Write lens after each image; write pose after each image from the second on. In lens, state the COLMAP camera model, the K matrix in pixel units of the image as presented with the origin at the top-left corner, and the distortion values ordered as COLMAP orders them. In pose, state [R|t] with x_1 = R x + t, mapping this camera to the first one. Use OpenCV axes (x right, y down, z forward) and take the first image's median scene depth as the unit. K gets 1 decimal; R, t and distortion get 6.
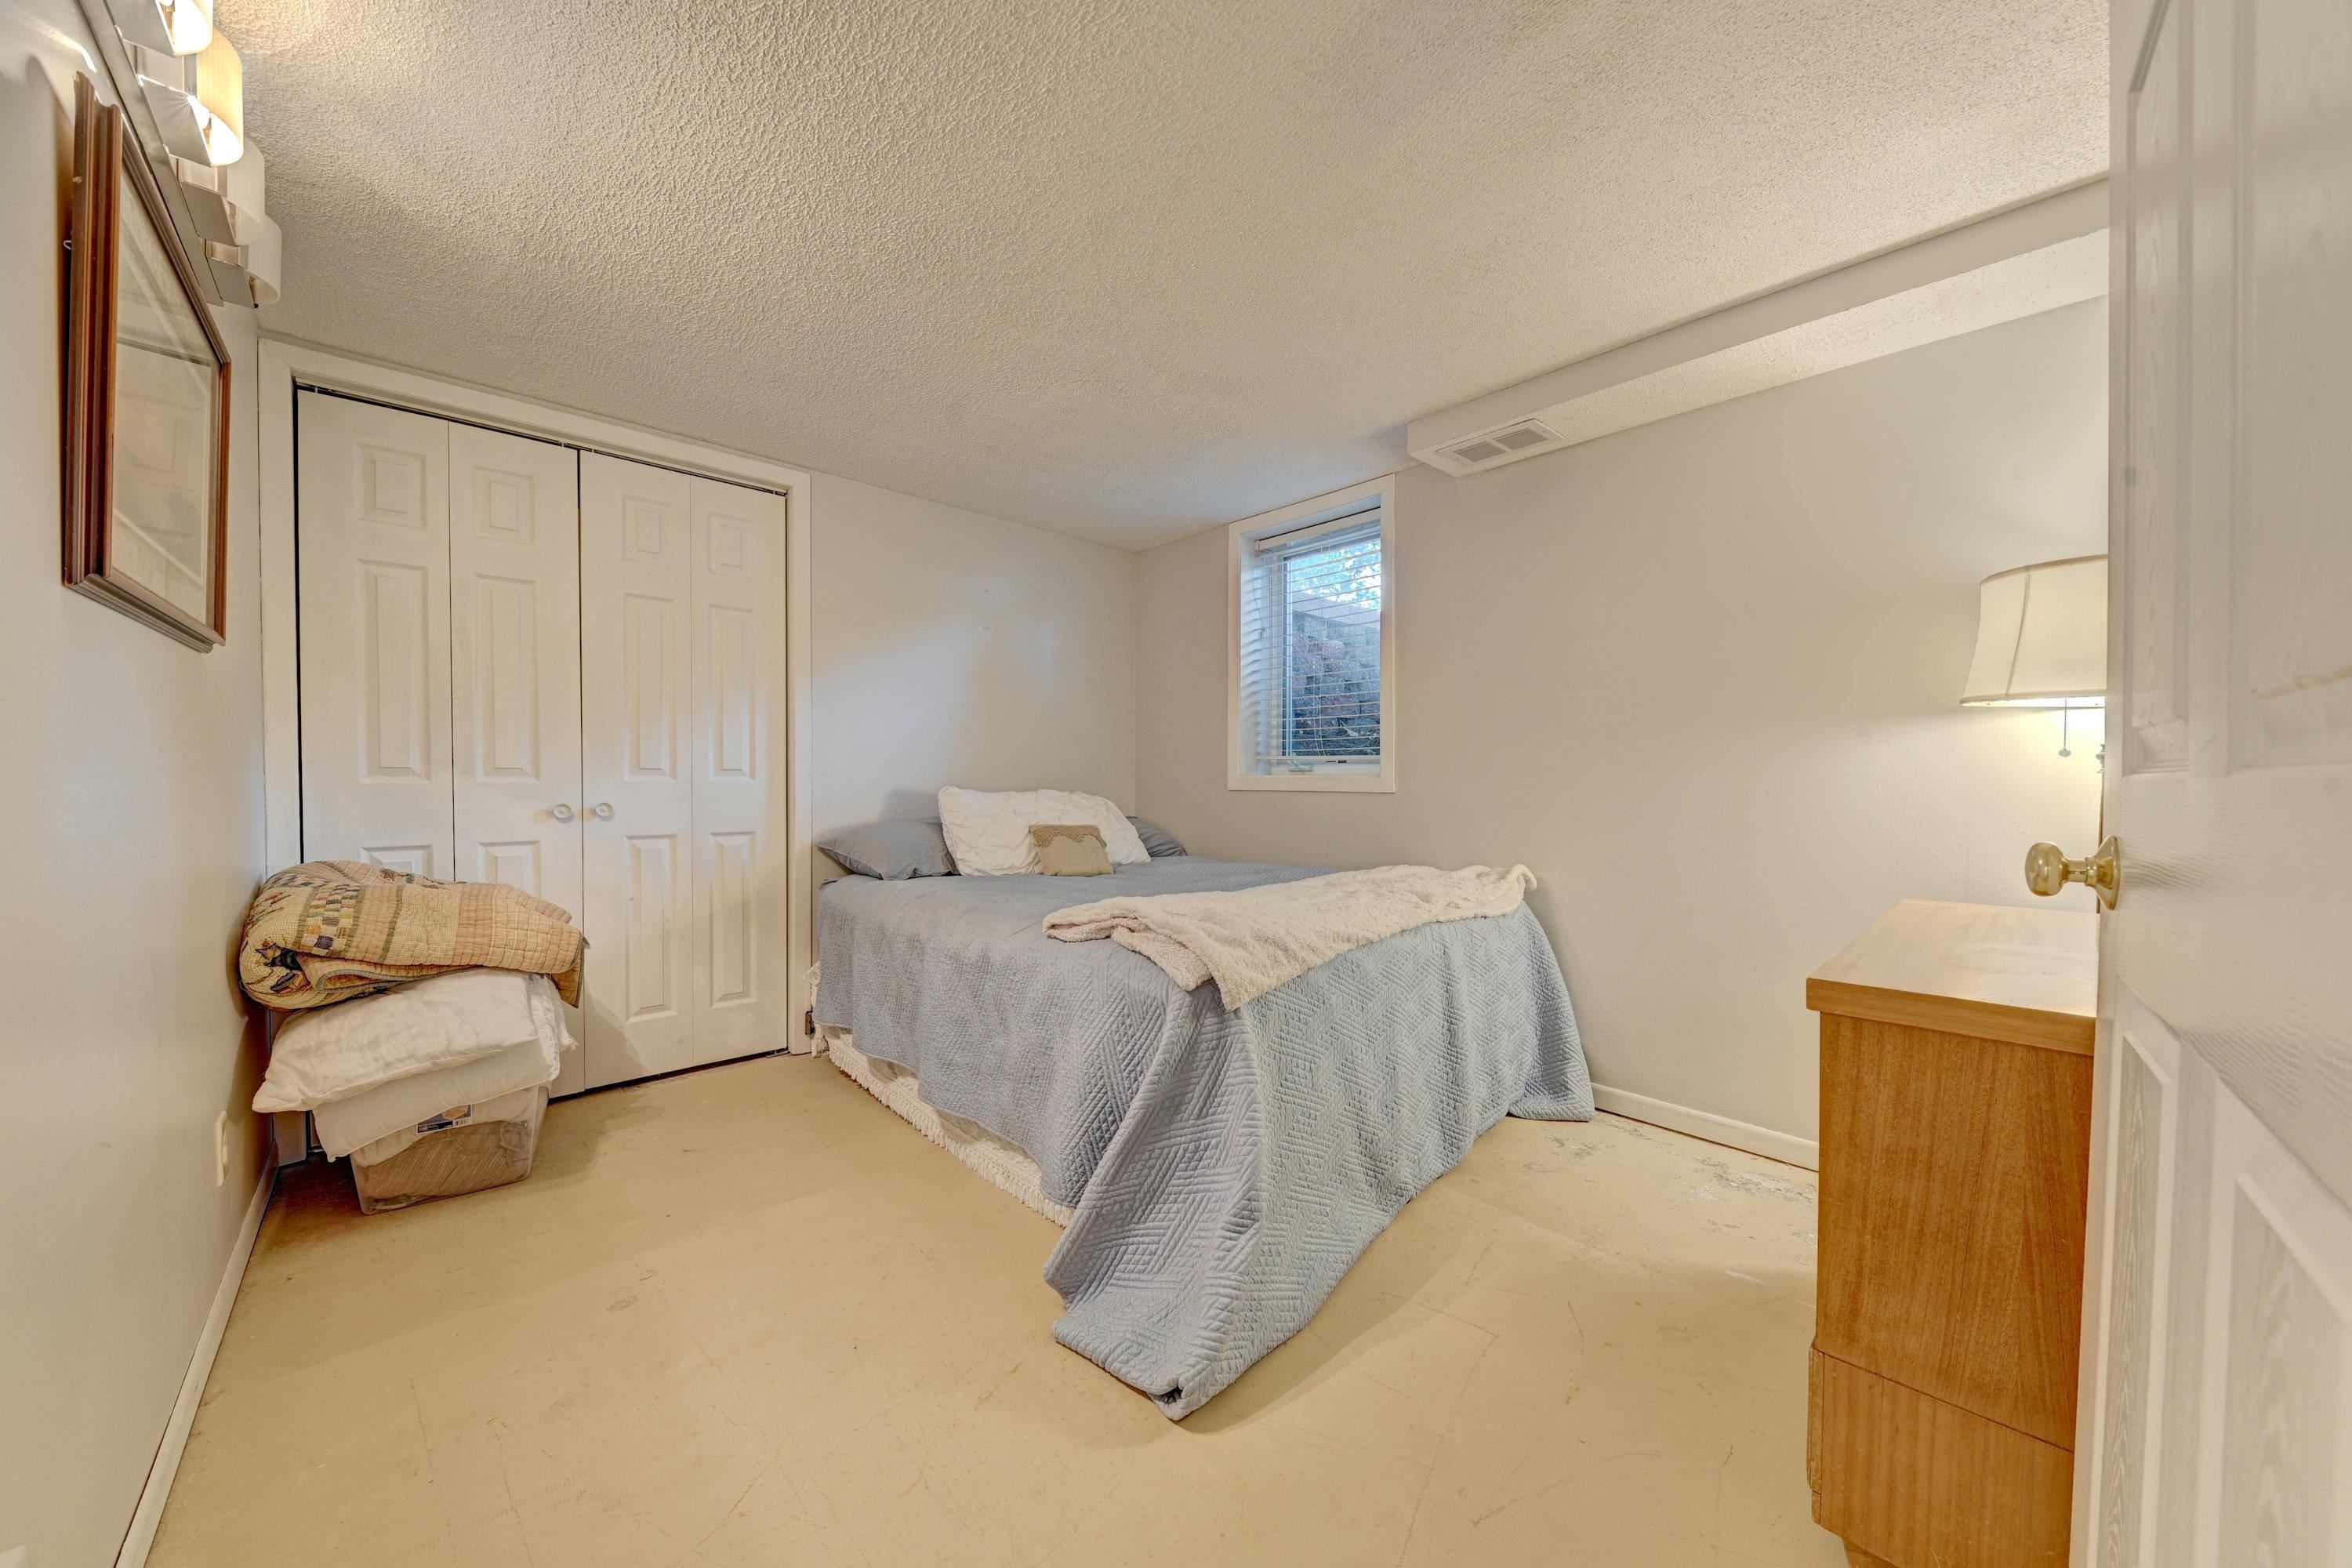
lens RADIAL K [[810.2, 0, 1178.0], [0, 810.2, 794.9], [0, 0, 1]] dist [0.005878, -0.000167]
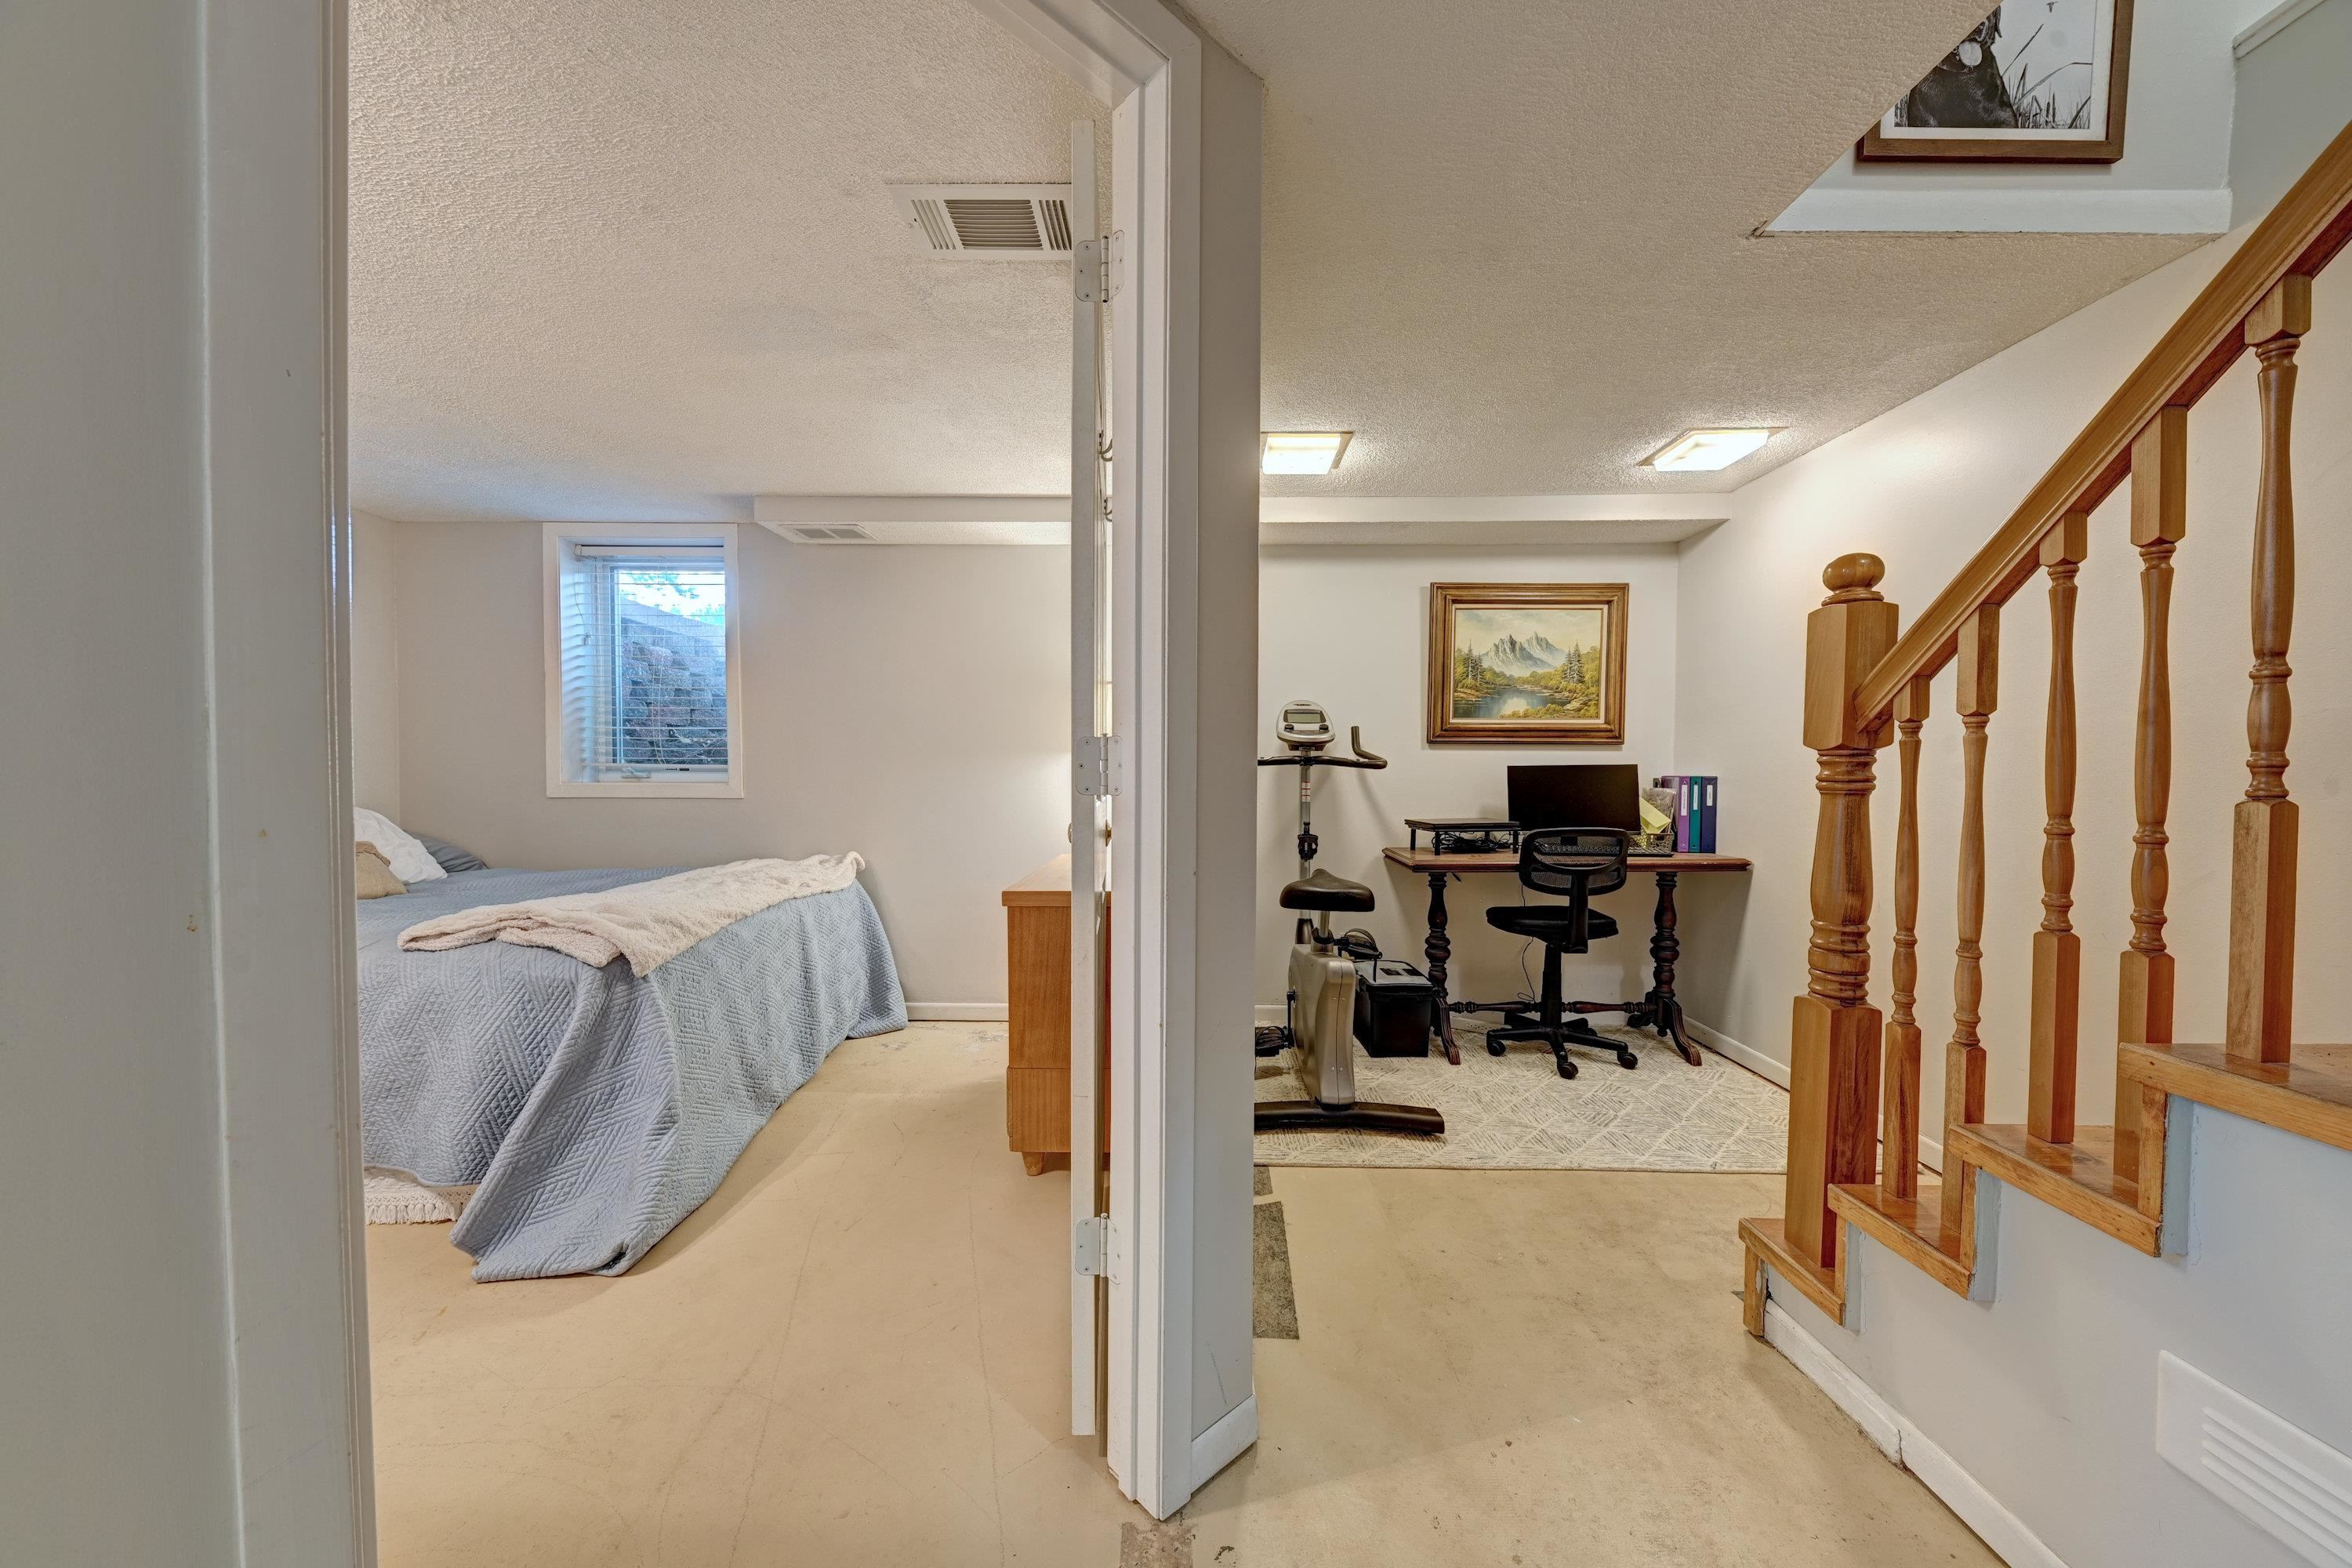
lens RADIAL K [[810.2, 0, 1182.2], [0, 810.2, 797.6], [0, 0, 1]] dist [0.005878, -0.000167]
pose [[0.691885, -0.019700, 0.721739, -0.219901], [0.012283, 0.999804, 0.015515, -0.022081], [-0.721904, -0.001869, 0.691991, -0.420433]]
